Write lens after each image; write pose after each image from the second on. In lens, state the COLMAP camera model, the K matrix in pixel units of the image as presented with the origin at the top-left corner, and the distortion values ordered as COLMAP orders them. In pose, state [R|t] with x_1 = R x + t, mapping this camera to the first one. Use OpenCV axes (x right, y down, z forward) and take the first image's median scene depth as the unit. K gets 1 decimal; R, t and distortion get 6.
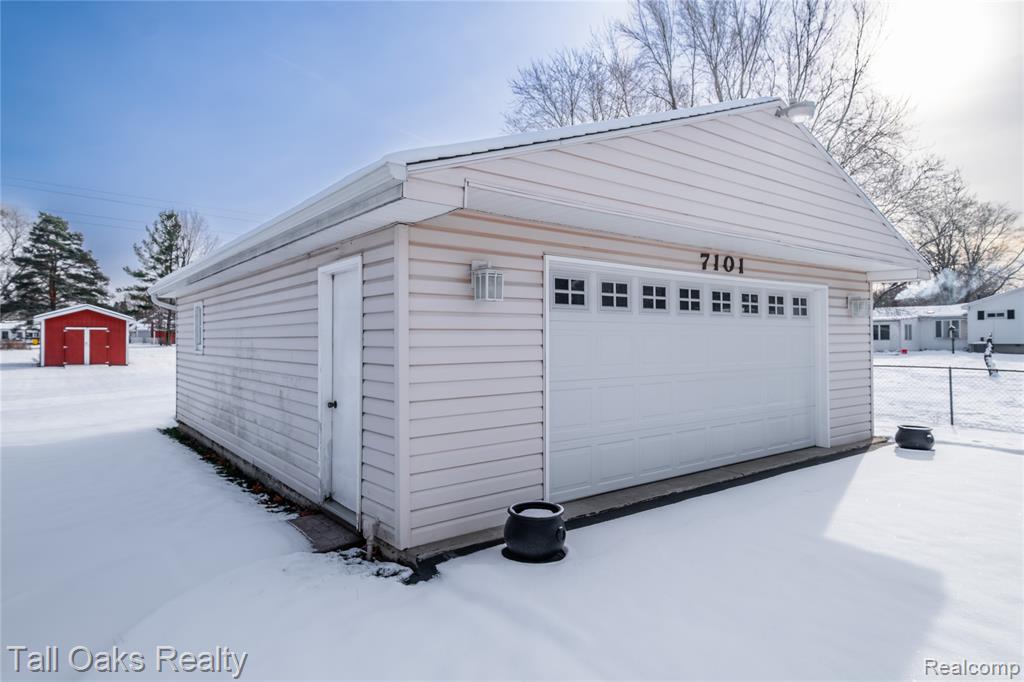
lens RADIAL K [[588.1, 0, 516.8], [0, 588.1, 337.2], [0, 0, 1]] dist [0.025595, 0.000824]
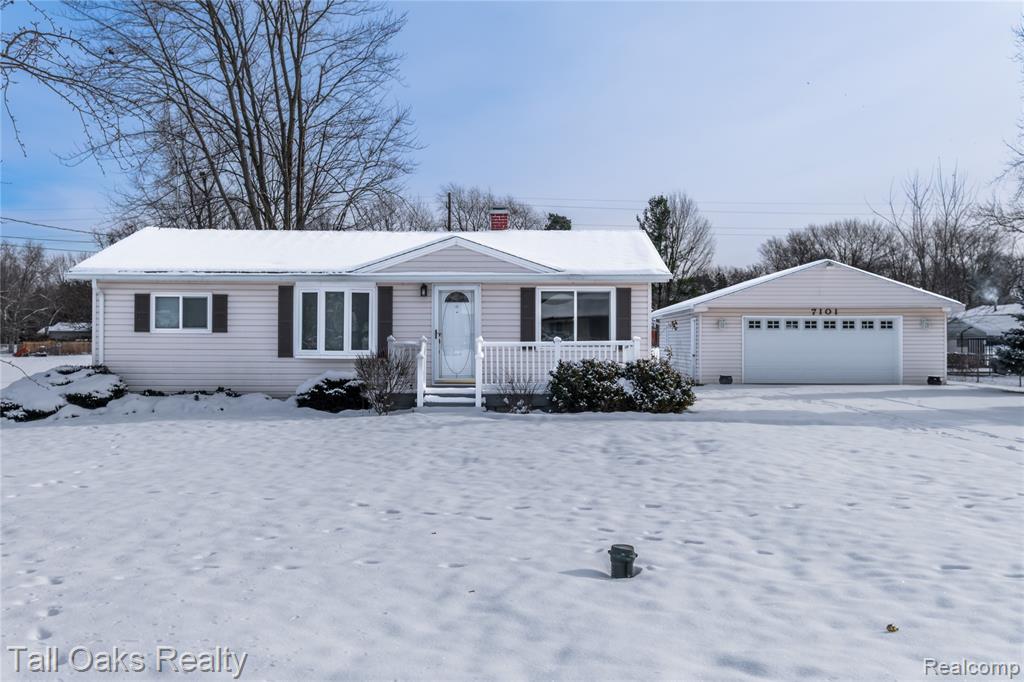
lens RADIAL K [[1010.1, 0, 516.1], [0, 1010.1, 334.5], [0, 0, 1]] dist [0.067124, 0.000000]
pose [[0.783721, -0.000049, -0.621114, 1.946221], [-0.001867, 0.999995, -0.002434, -0.000287], [0.621111, 0.003067, 0.783717, -3.294538]]
